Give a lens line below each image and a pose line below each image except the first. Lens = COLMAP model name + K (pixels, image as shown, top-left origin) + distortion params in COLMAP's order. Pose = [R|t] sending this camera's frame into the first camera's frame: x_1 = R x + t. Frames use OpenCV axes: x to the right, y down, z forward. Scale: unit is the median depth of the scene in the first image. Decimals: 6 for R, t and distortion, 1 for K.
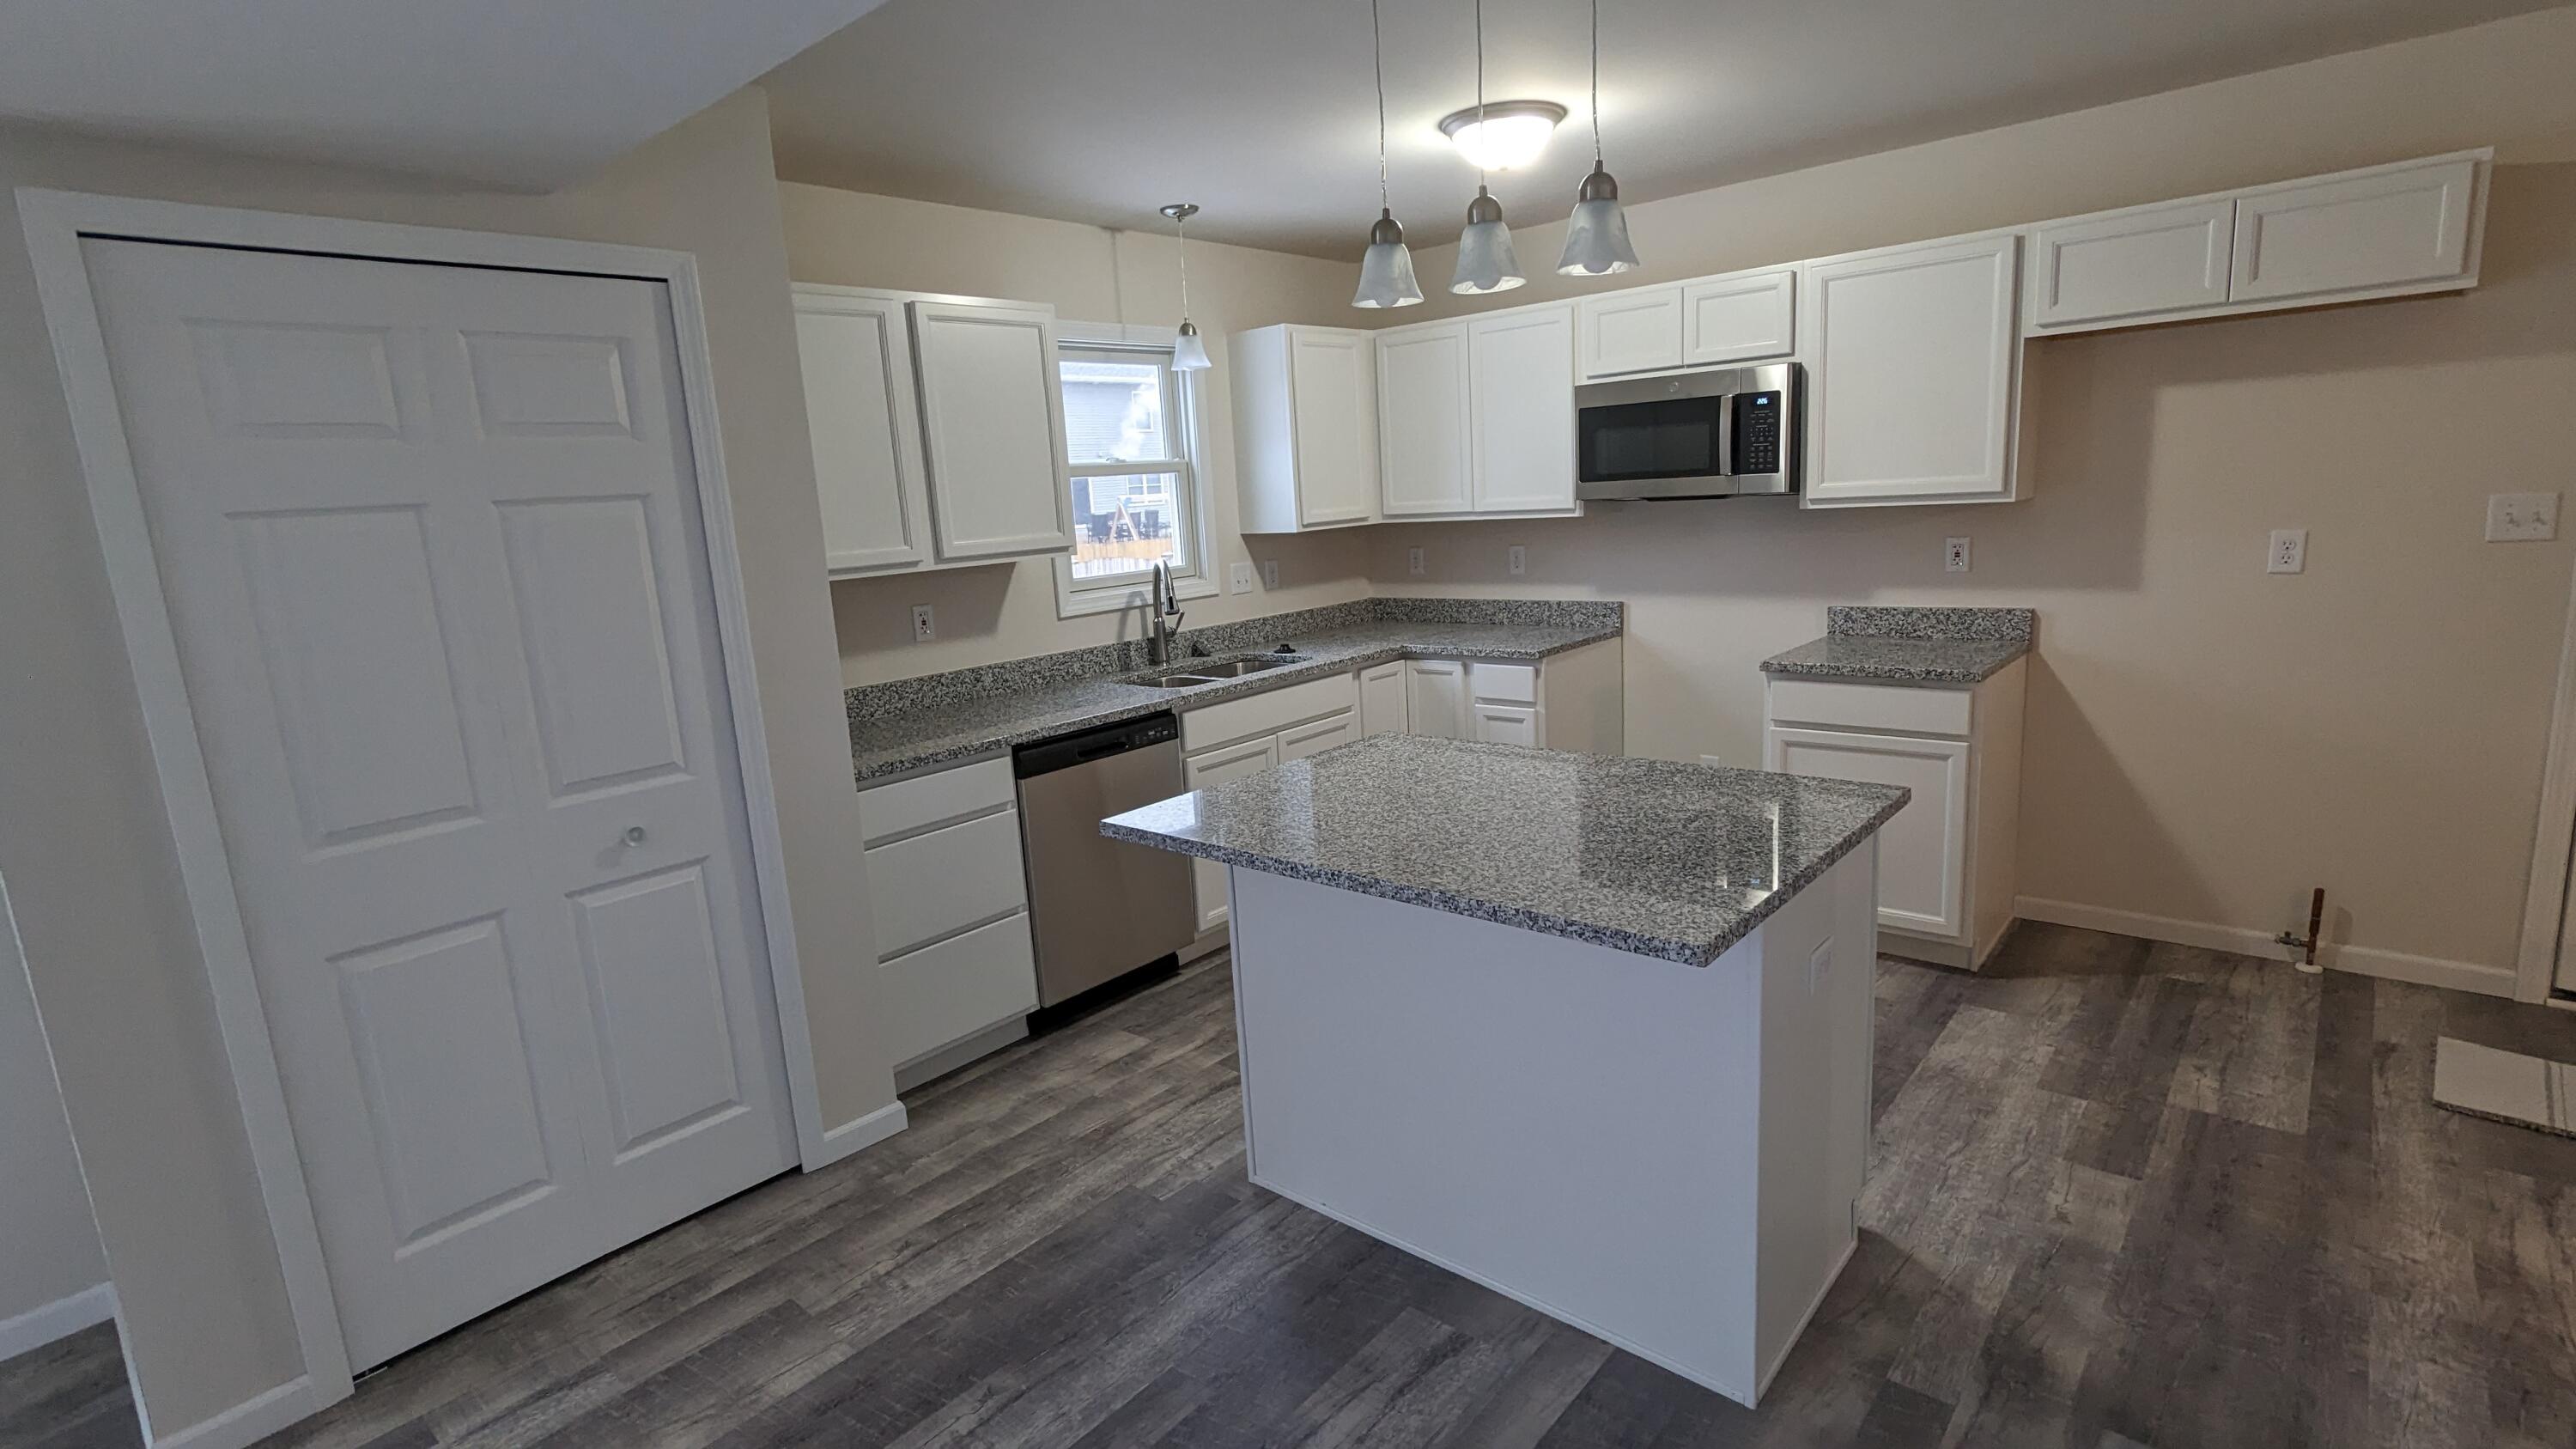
lens RADIAL K [[1213.1, 0, 1284.9], [0, 1213.1, 723.3], [0, 0, 1]] dist [0.000207, 0.000461]
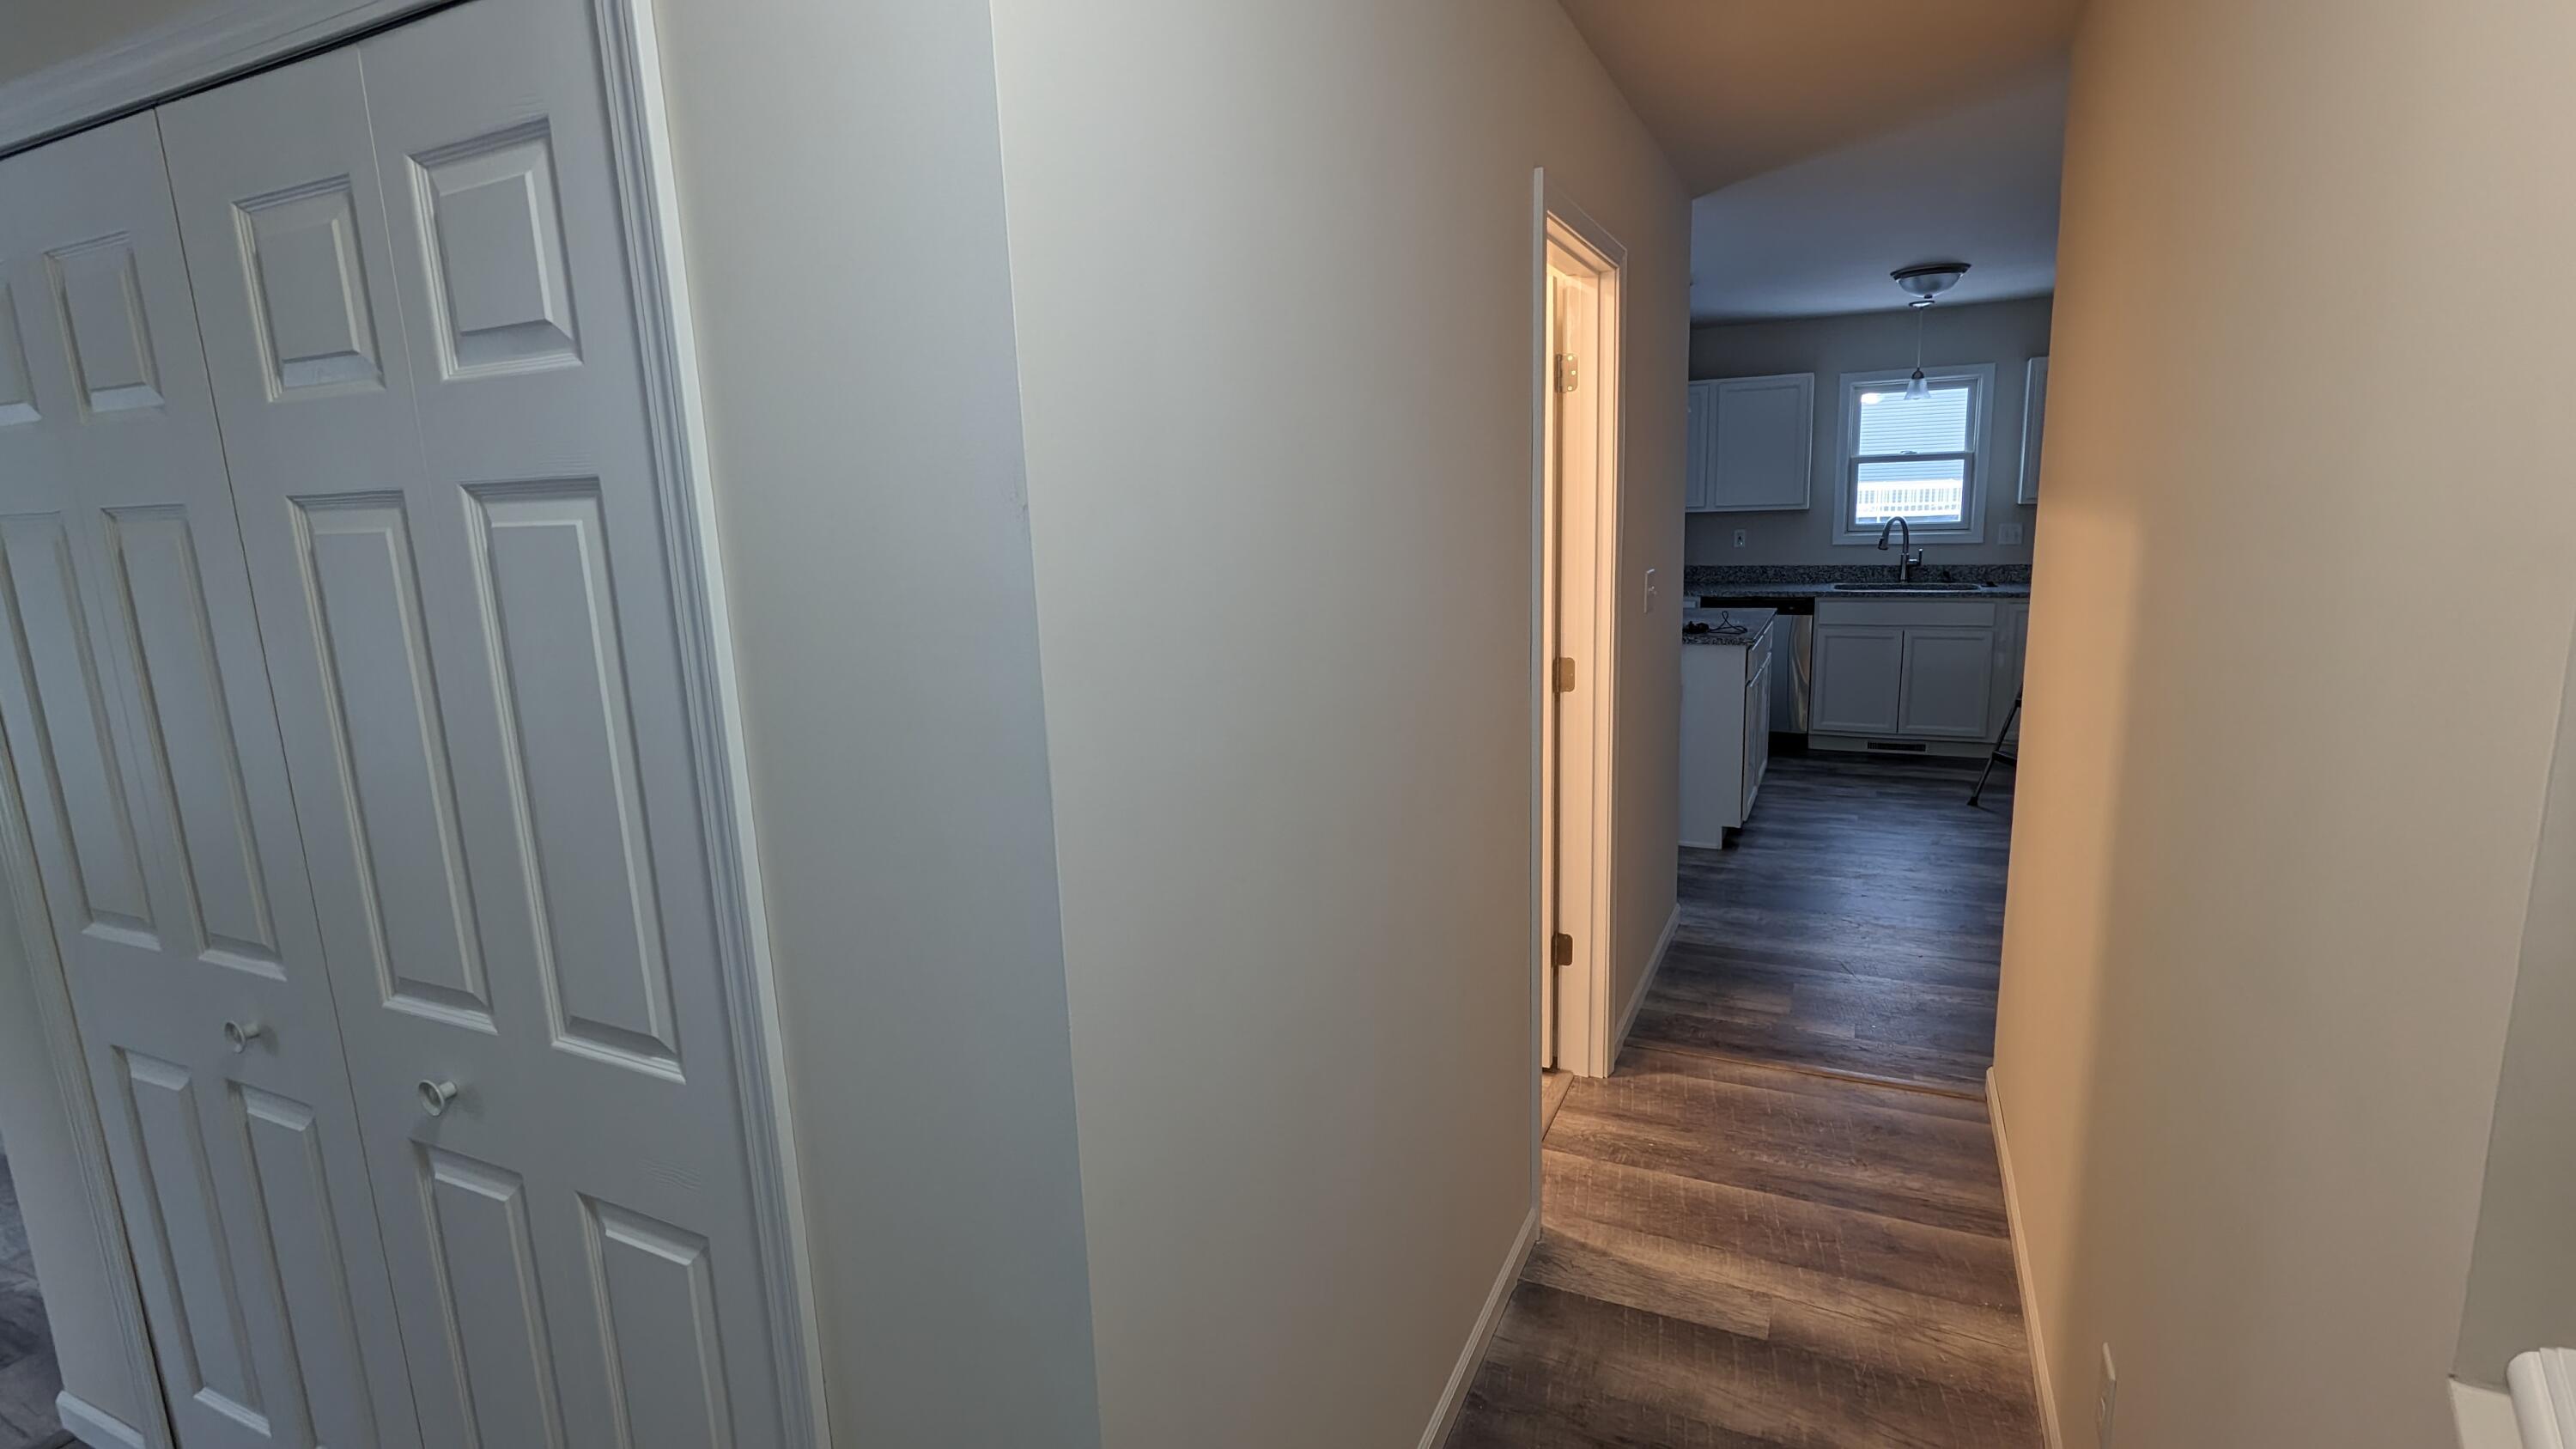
lens RADIAL K [[1213.1, 0, 1284.9], [0, 1213.1, 723.3], [0, 0, 1]] dist [0.000207, 0.000461]
pose [[0.272013, 0.229481, -0.934530, 1.347642], [-0.165860, 0.967796, 0.189373, -0.041545], [0.947892, 0.103489, 0.301315, -0.247878]]
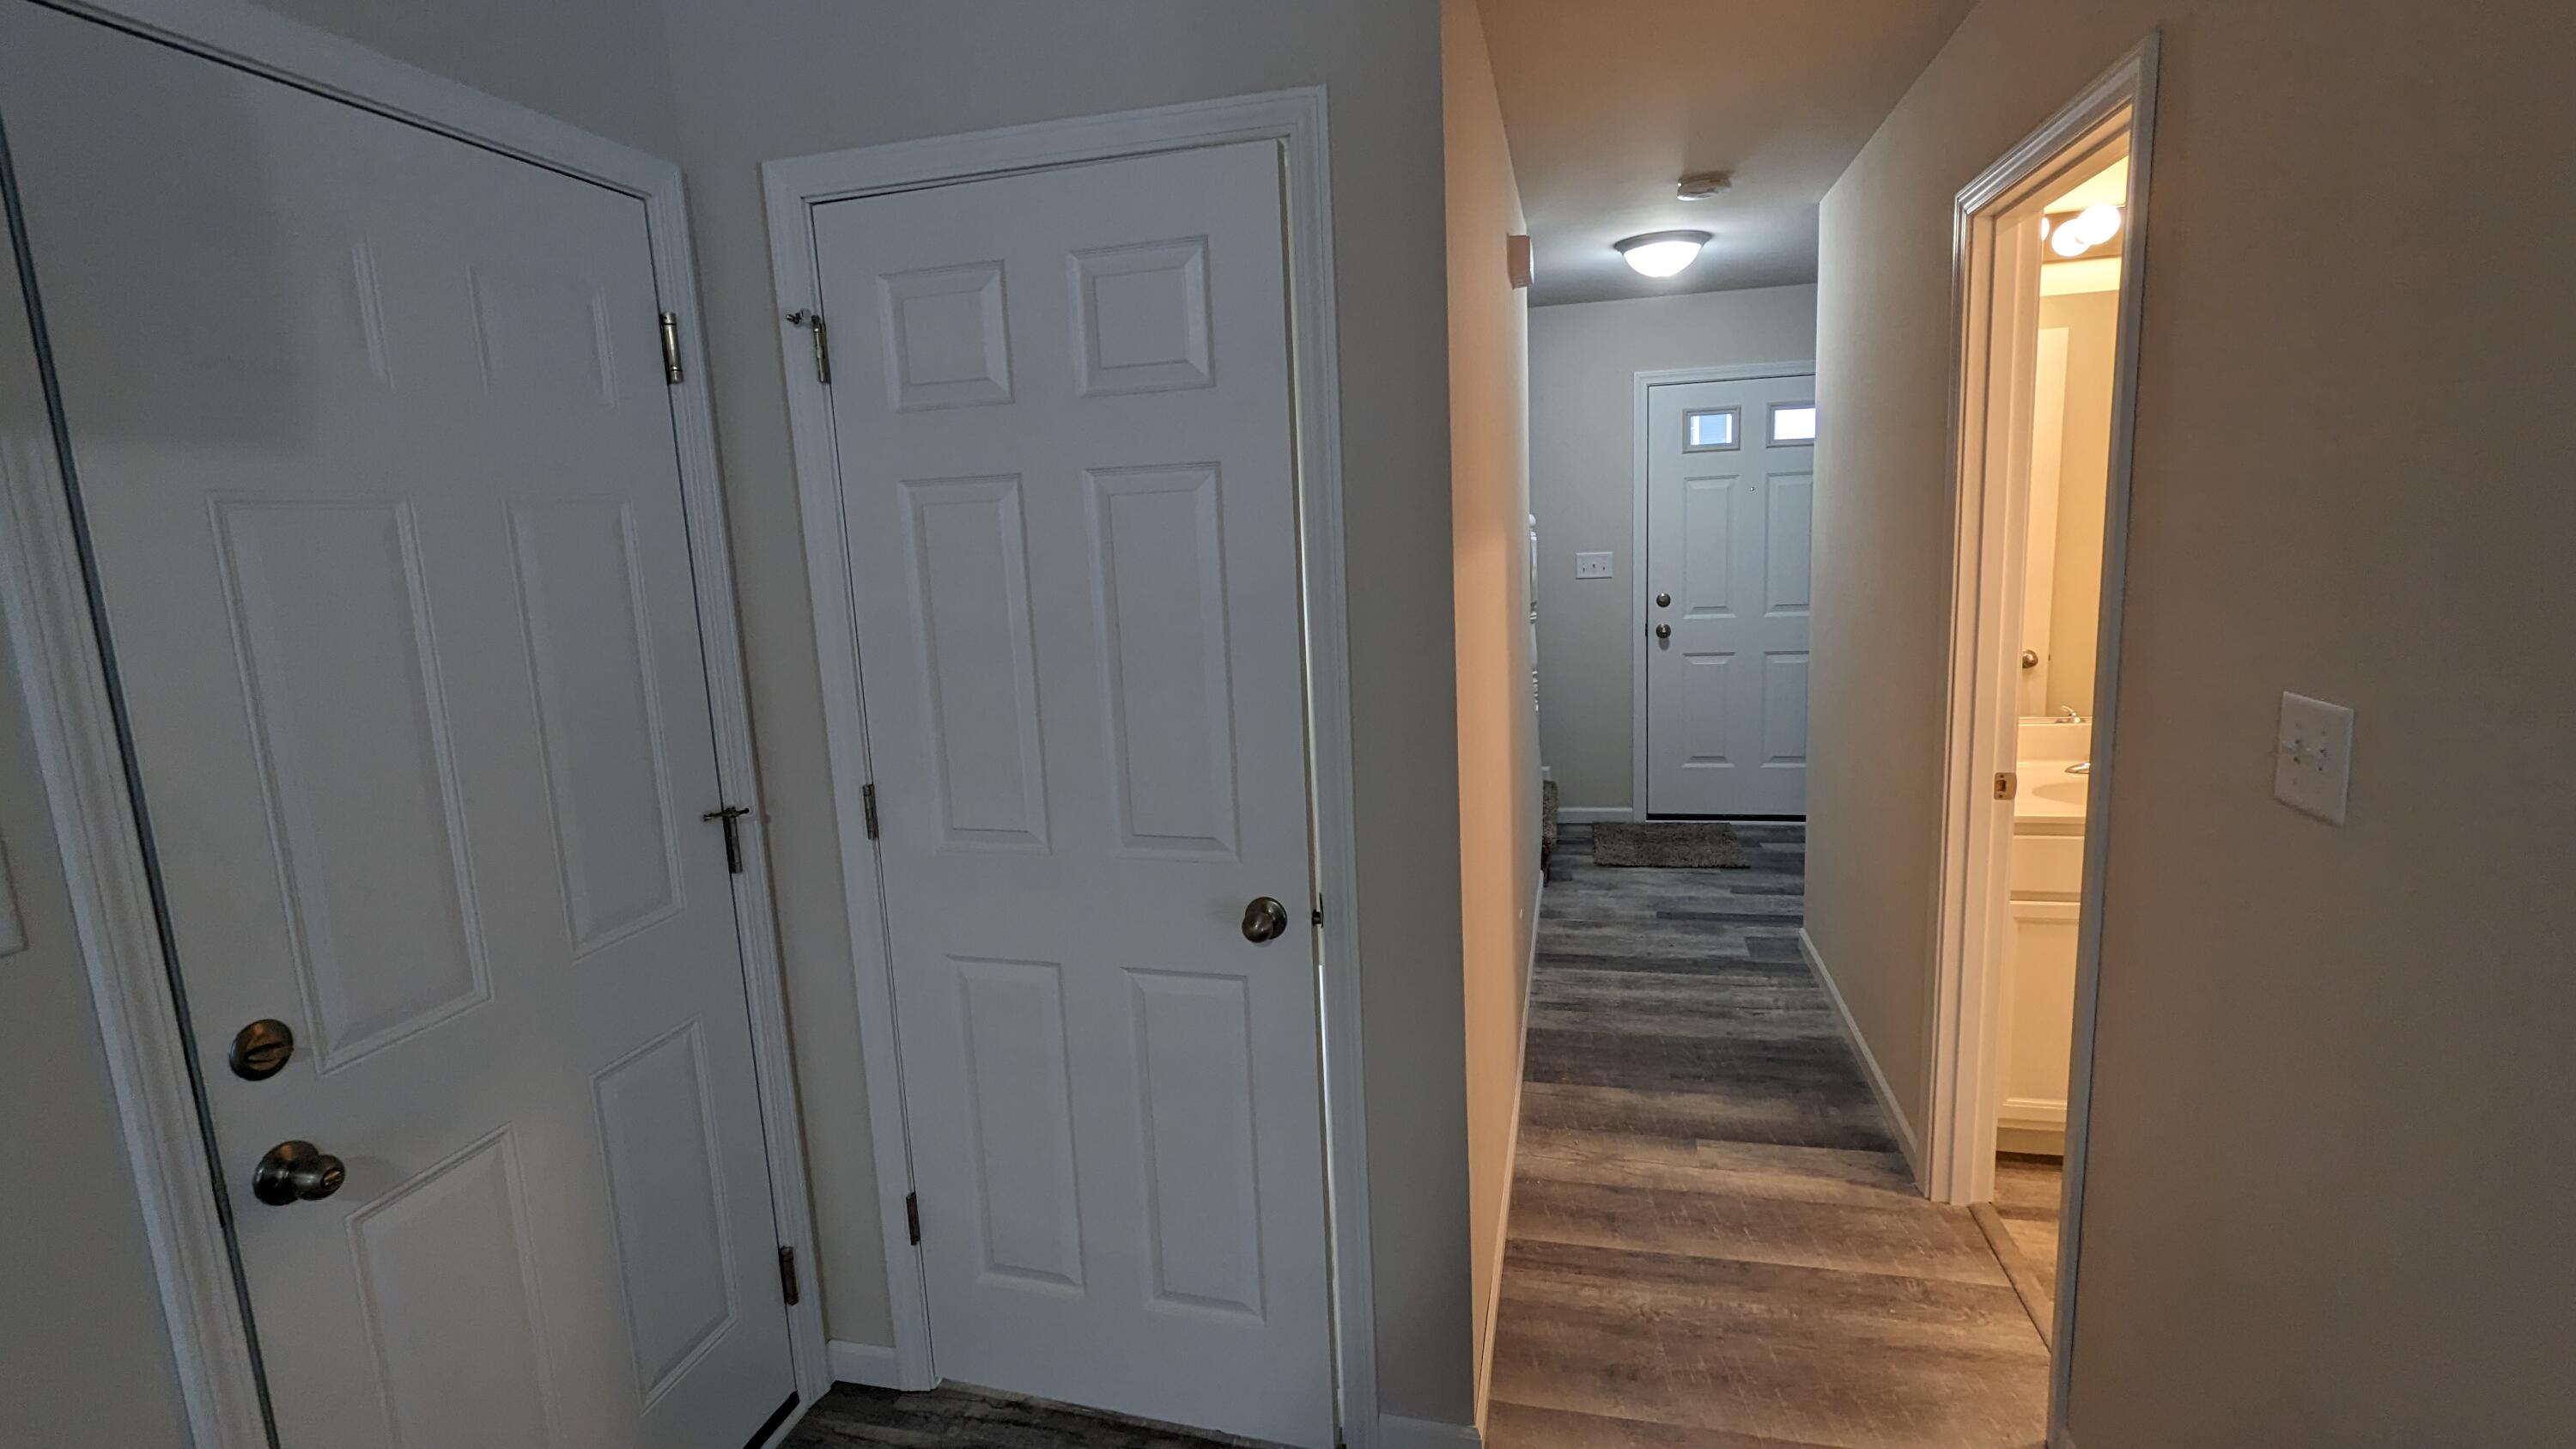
lens RADIAL K [[1213.1, 0, 1284.9], [0, 1213.1, 723.3], [0, 0, 1]] dist [0.000207, 0.000461]
pose [[-0.461002, -0.063218, 0.885145, 0.420390], [0.245700, 0.949371, 0.195771, -0.146978], [-0.852707, 0.307730, -0.422129, 0.614751]]
